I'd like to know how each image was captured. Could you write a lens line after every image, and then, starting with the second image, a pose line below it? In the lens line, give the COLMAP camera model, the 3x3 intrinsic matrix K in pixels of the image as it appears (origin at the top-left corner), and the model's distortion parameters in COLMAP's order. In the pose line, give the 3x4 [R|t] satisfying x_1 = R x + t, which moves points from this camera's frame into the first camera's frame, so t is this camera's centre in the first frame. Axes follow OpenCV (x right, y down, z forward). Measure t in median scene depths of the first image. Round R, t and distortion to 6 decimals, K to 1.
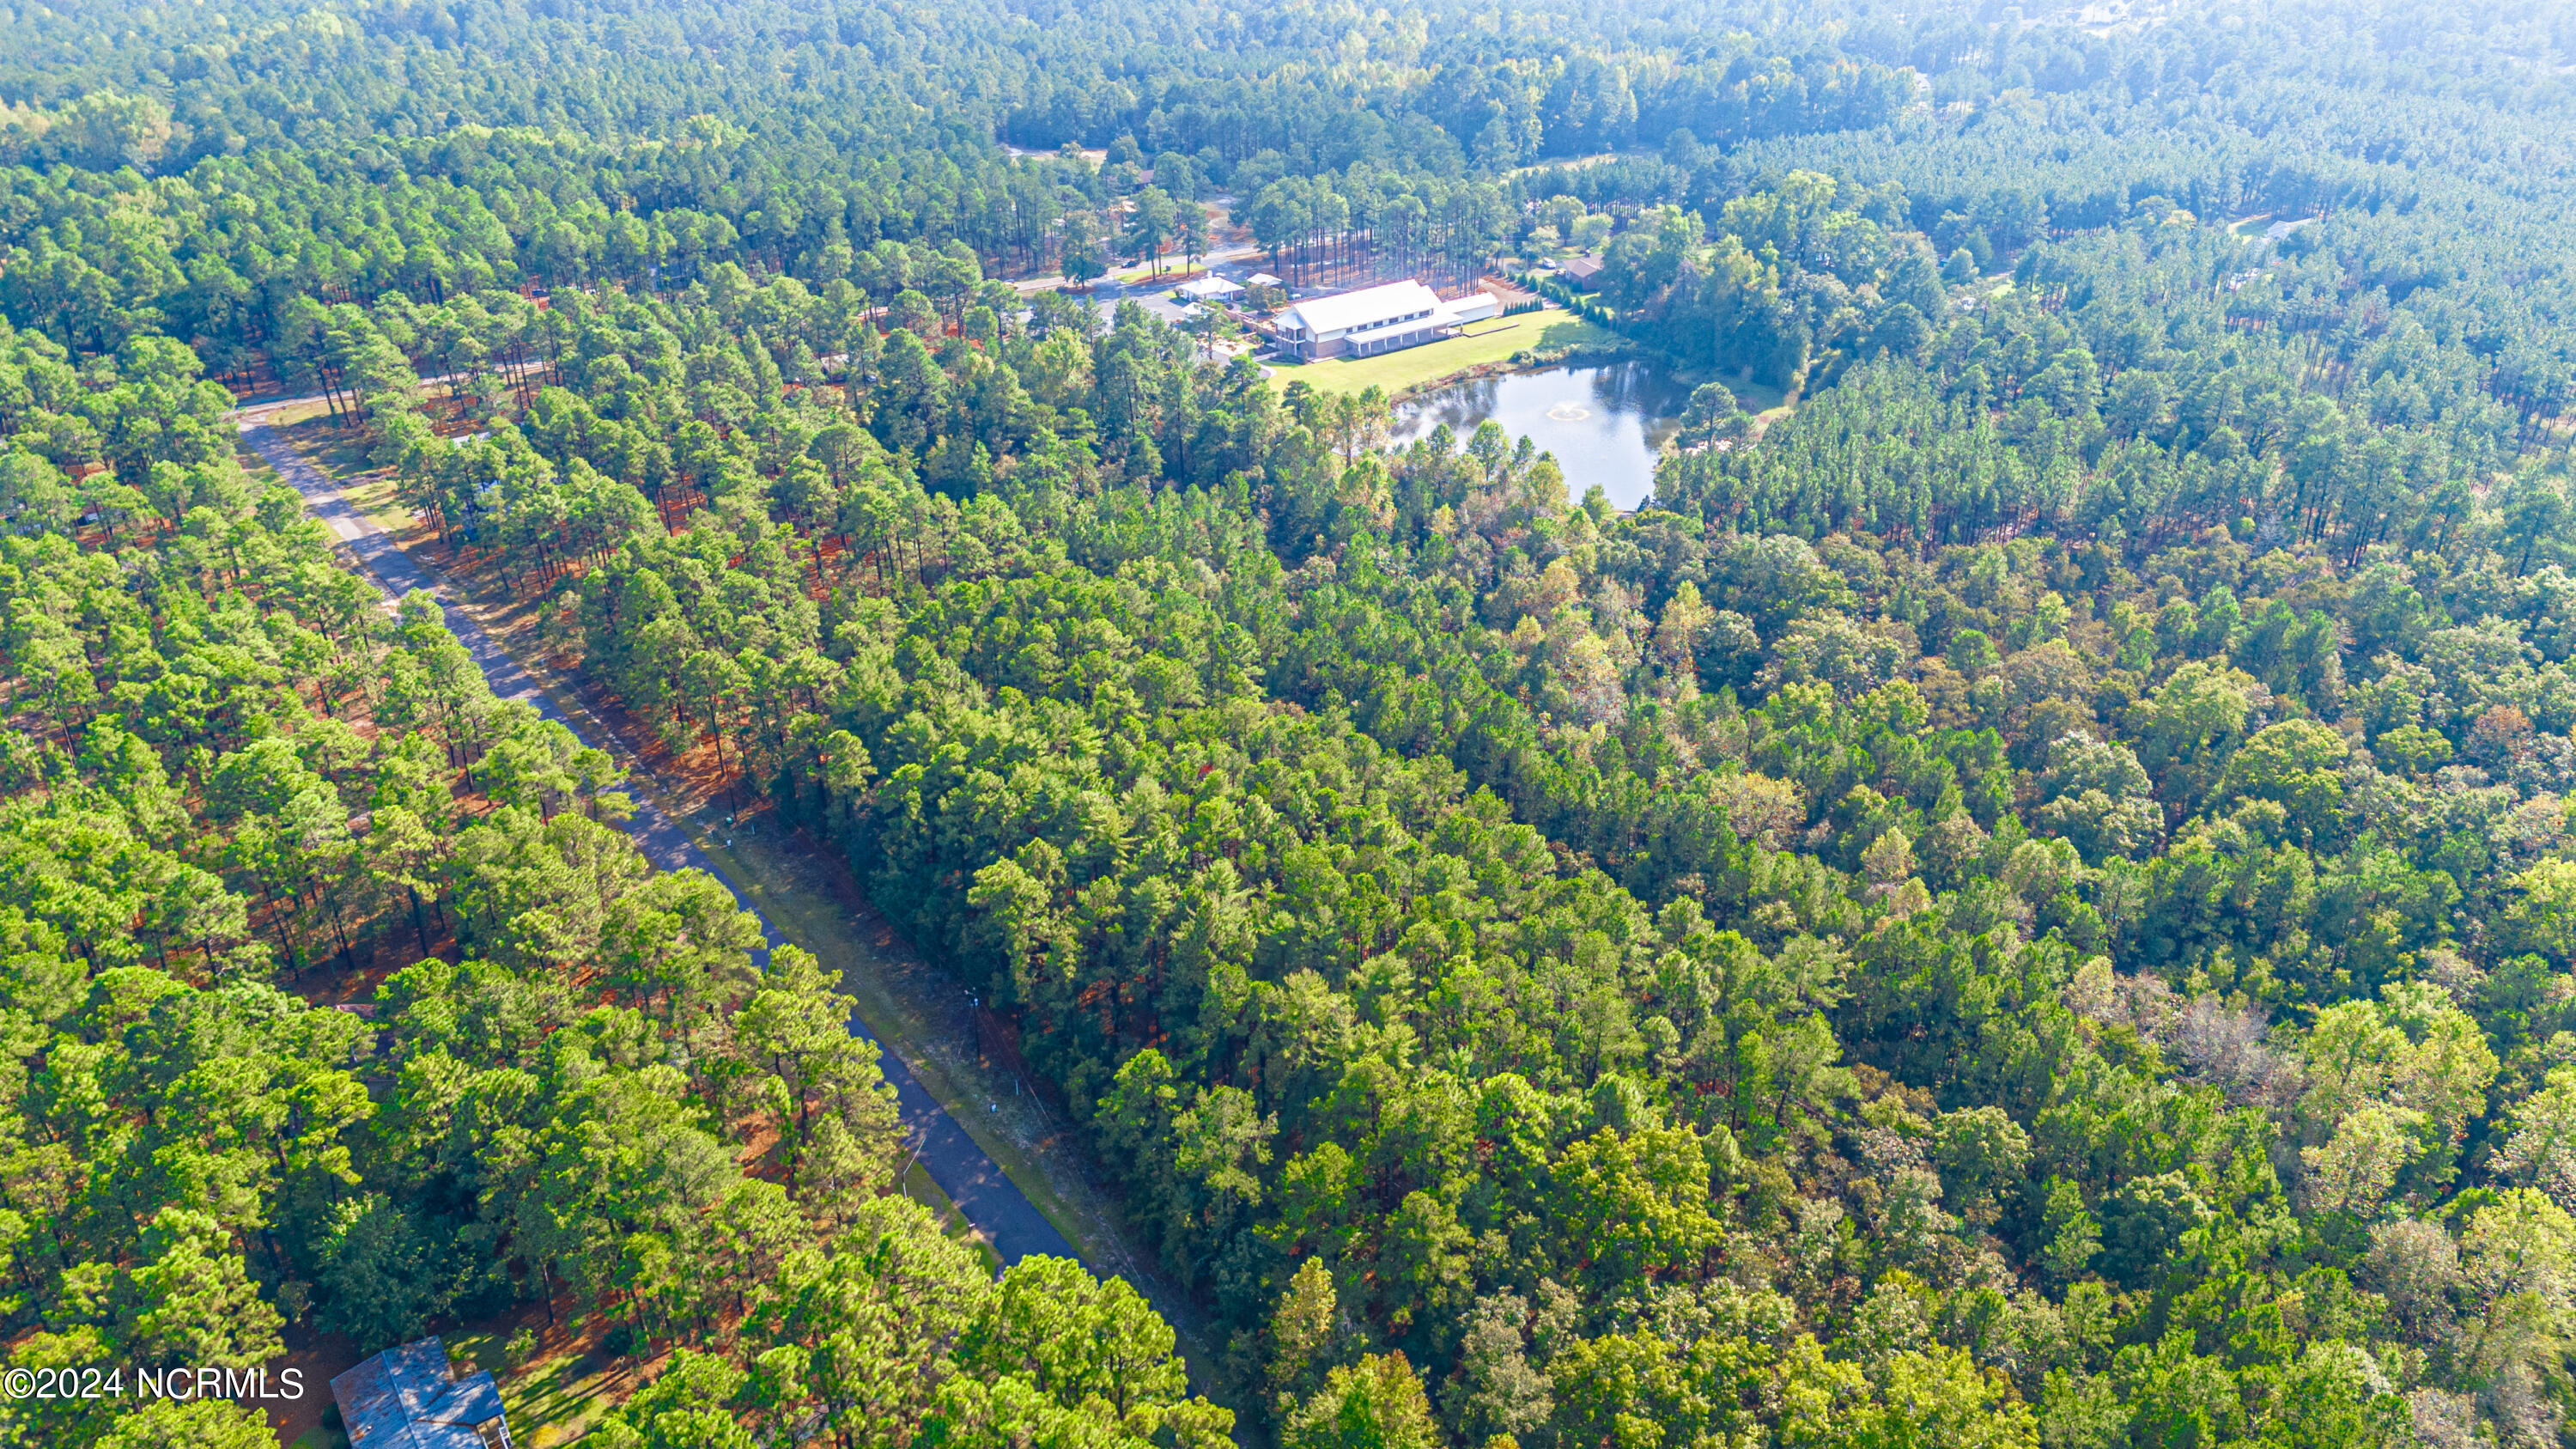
lens RADIAL K [[1914.9, 0, 1301.2], [0, 1914.9, 731.1], [0, 0, 1]] dist [0.055461, -0.057707]
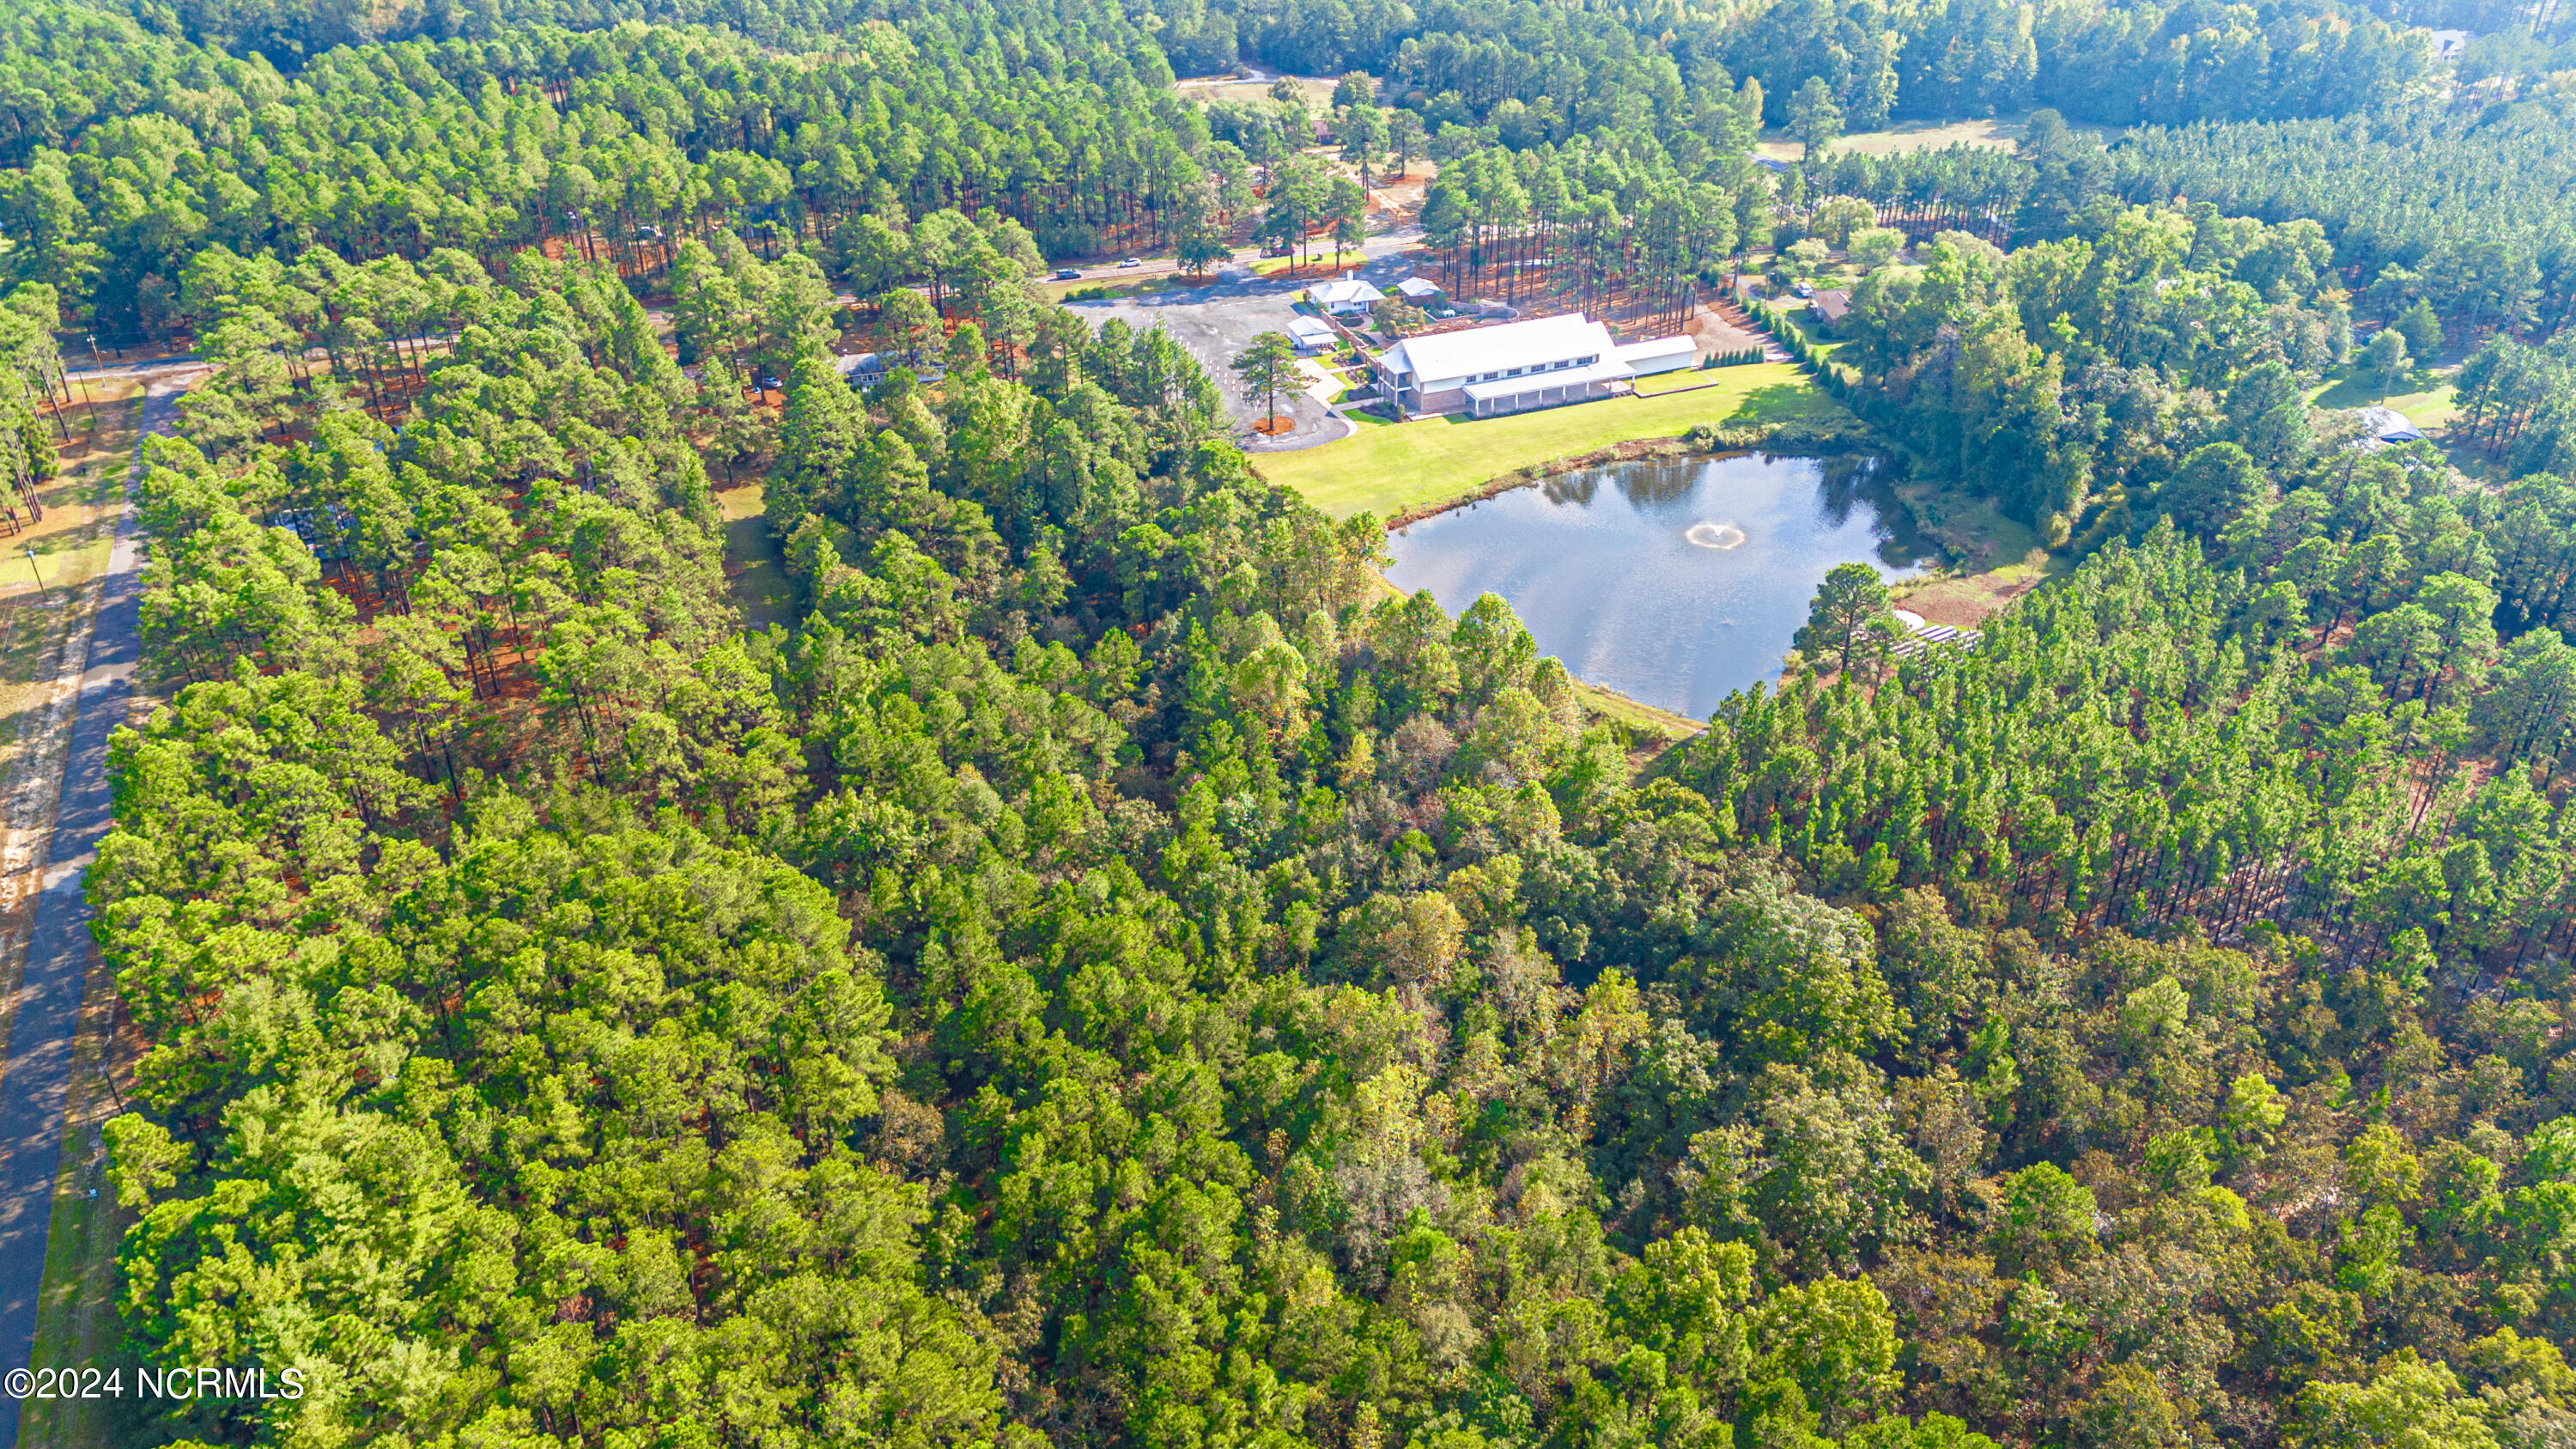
lens RADIAL K [[1914.9, 0, 1285.6], [0, 1914.9, 727.3], [0, 0, 1]] dist [0.055461, -0.057707]
pose [[0.965128, 0.136077, -0.223632, 0.138923], [-0.122064, 0.989654, 0.075397, -0.116524], [0.231579, -0.045470, 0.971753, 0.227419]]
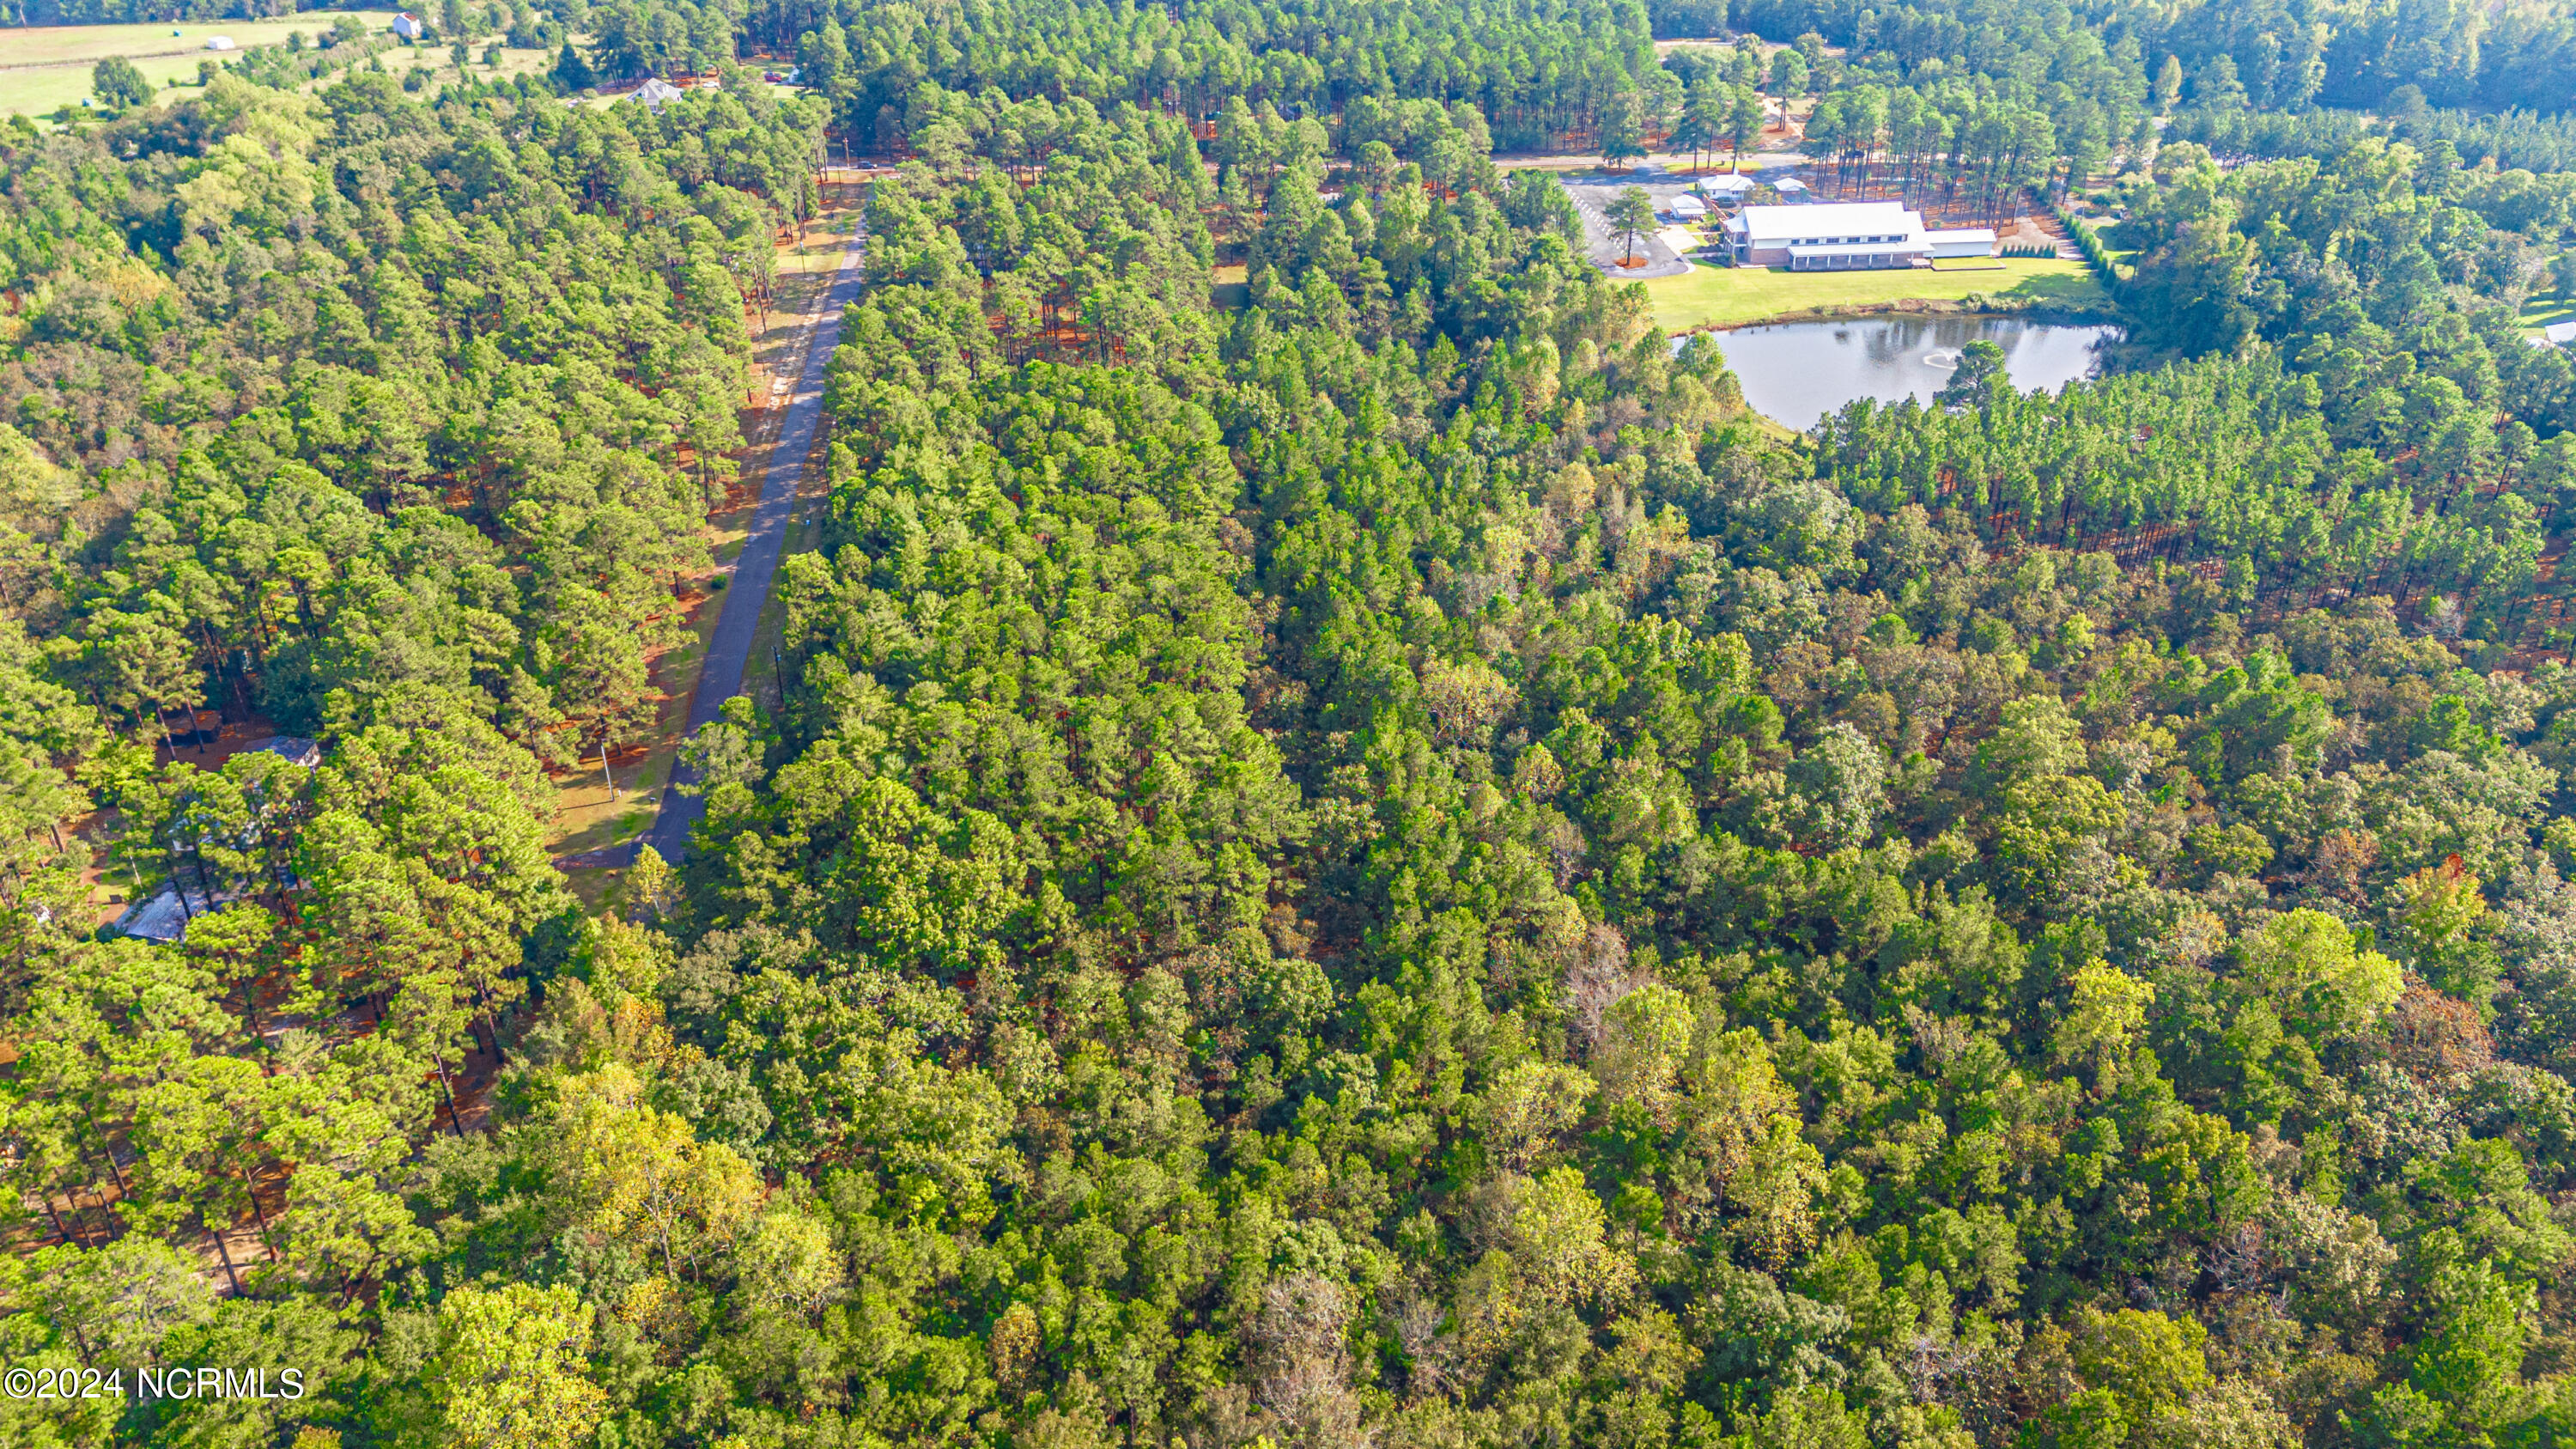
lens RADIAL K [[1914.9, 0, 1278.8], [0, 1914.9, 709.7], [0, 0, 1]] dist [0.055461, -0.057707]
pose [[0.836334, 0.271277, -0.476397, 0.326258], [-0.250511, 0.962065, 0.108052, -0.019822], [0.487637, 0.028975, 0.872565, 0.023881]]
